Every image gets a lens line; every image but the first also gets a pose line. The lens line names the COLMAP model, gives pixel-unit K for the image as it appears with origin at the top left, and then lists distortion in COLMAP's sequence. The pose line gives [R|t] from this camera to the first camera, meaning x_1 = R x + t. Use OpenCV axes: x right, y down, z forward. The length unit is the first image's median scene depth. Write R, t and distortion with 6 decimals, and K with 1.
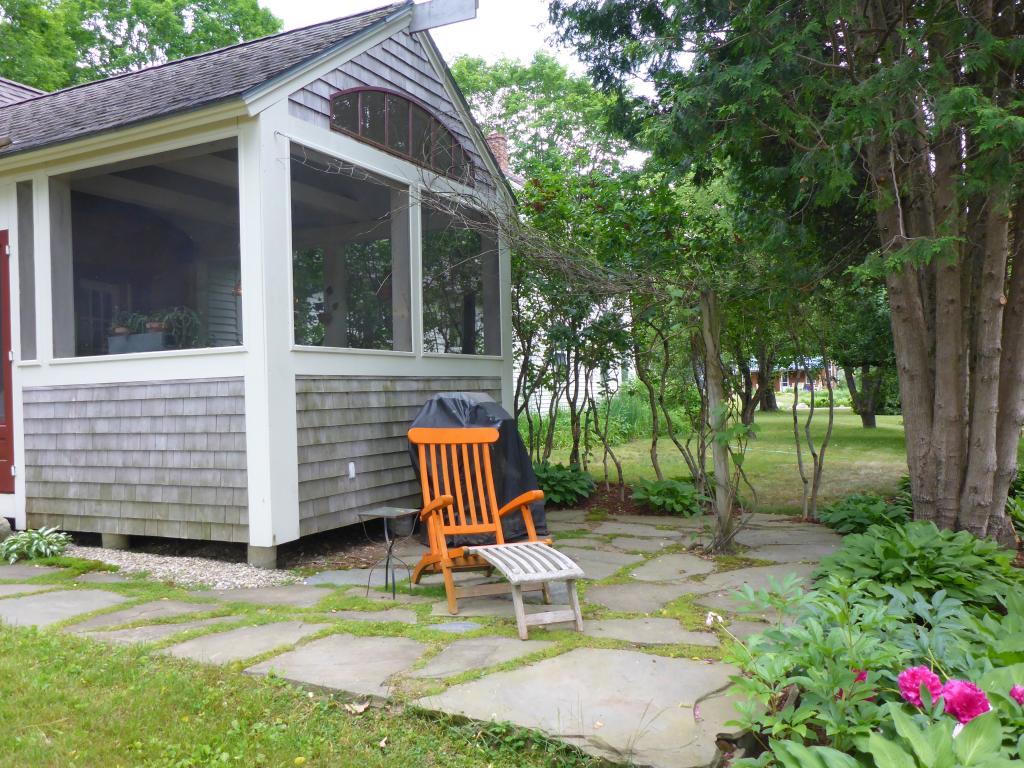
lens RADIAL K [[842.6, 0, 512.0], [0, 842.6, 384.0], [0, 0, 1]] dist [-0.005981, -0.001231]
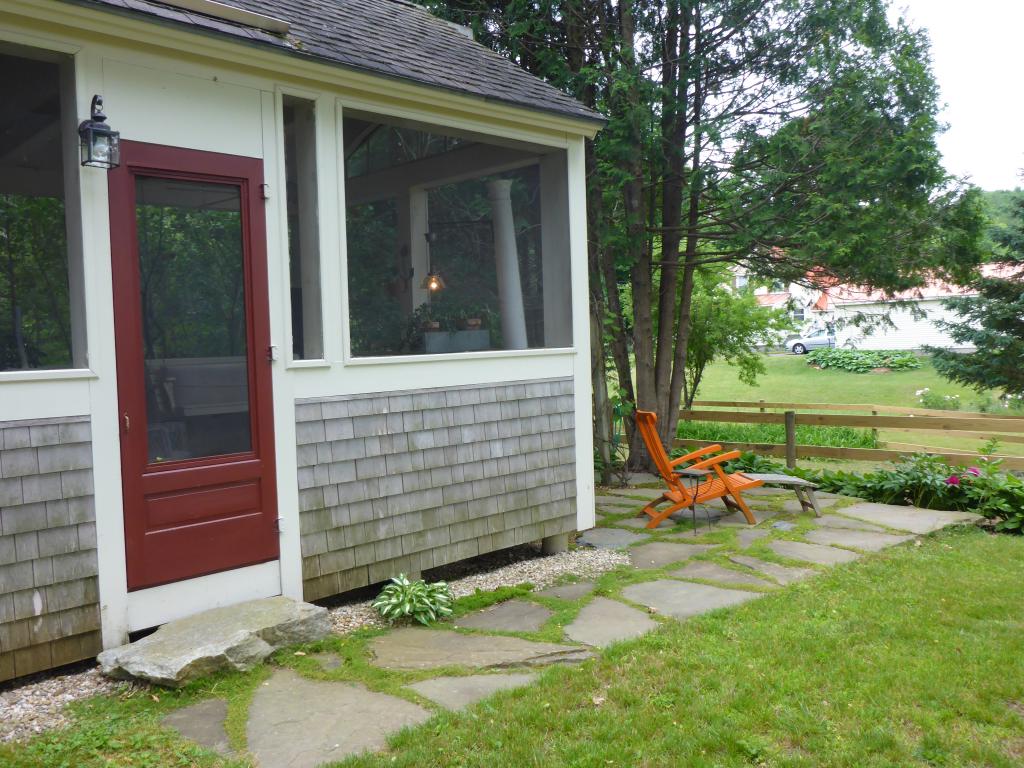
lens RADIAL K [[842.6, 0, 512.0], [0, 842.6, 384.0], [0, 0, 1]] dist [-0.005981, -0.001231]
pose [[0.337909, -0.025653, 0.940829, -1.192360], [0.018111, 0.999621, 0.020751, -0.020065], [-0.941004, 0.010028, 0.338246, 0.618881]]
